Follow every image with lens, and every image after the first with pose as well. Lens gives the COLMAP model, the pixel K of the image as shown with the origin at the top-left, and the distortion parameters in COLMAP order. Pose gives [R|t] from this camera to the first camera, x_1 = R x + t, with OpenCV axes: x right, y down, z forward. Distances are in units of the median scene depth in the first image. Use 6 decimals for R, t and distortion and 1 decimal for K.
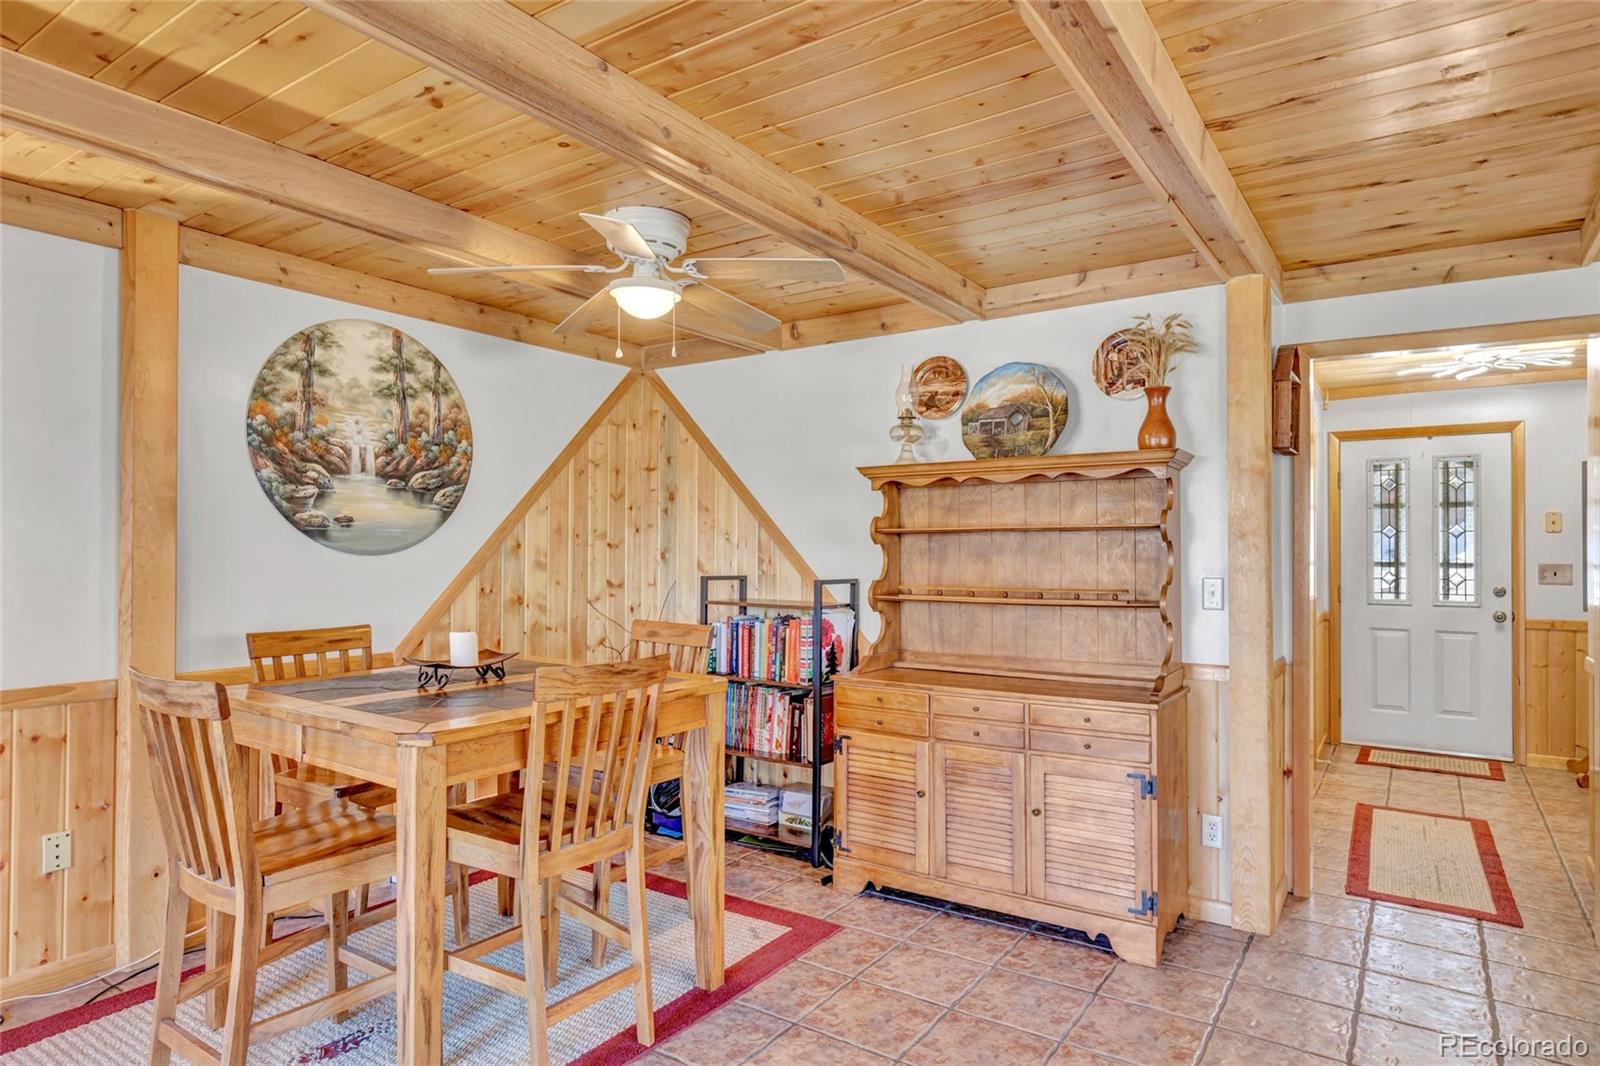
lens RADIAL K [[923.7, 0, 799.0], [0, 923.7, 530.8], [0, 0, 1]] dist [0.001410, 0.000212]
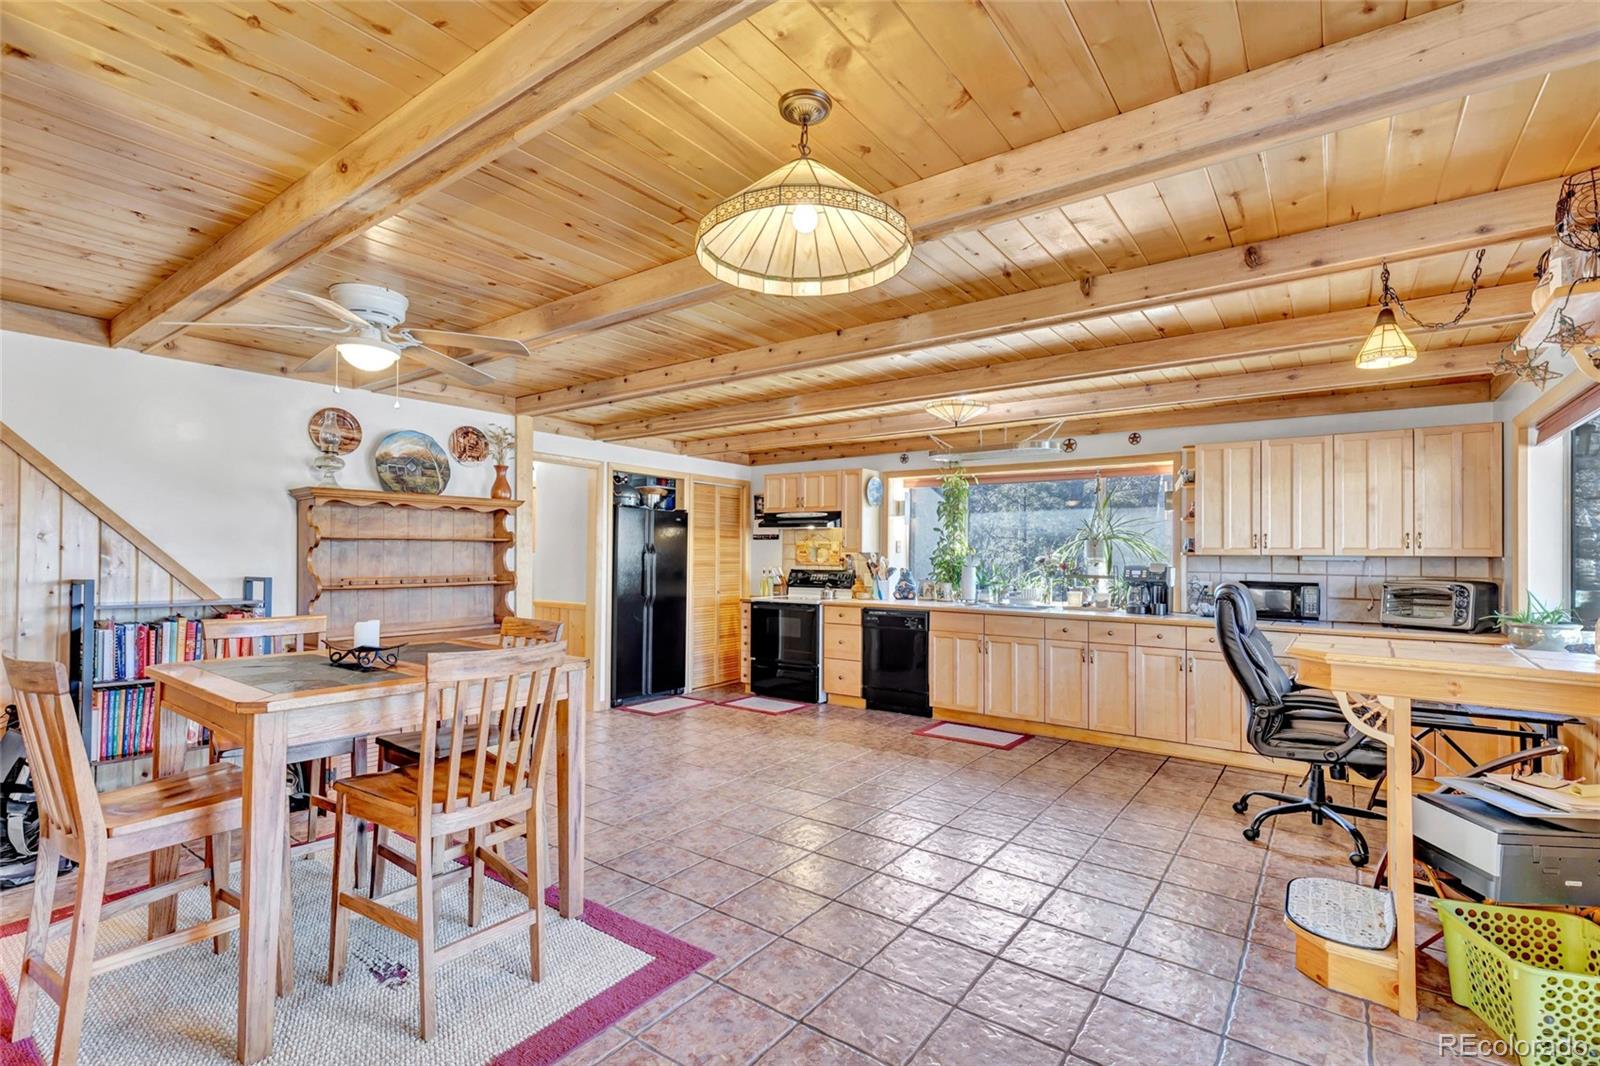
lens RADIAL K [[735.1, 0, 801.1], [0, 735.1, 543.9], [0, 0, 1]] dist [0.000789, -0.000970]
pose [[0.041515, 0.015931, 0.999011, -0.953051], [-0.015886, 0.999757, -0.015283, 0.014916], [-0.999012, -0.015236, 0.041758, 0.294290]]
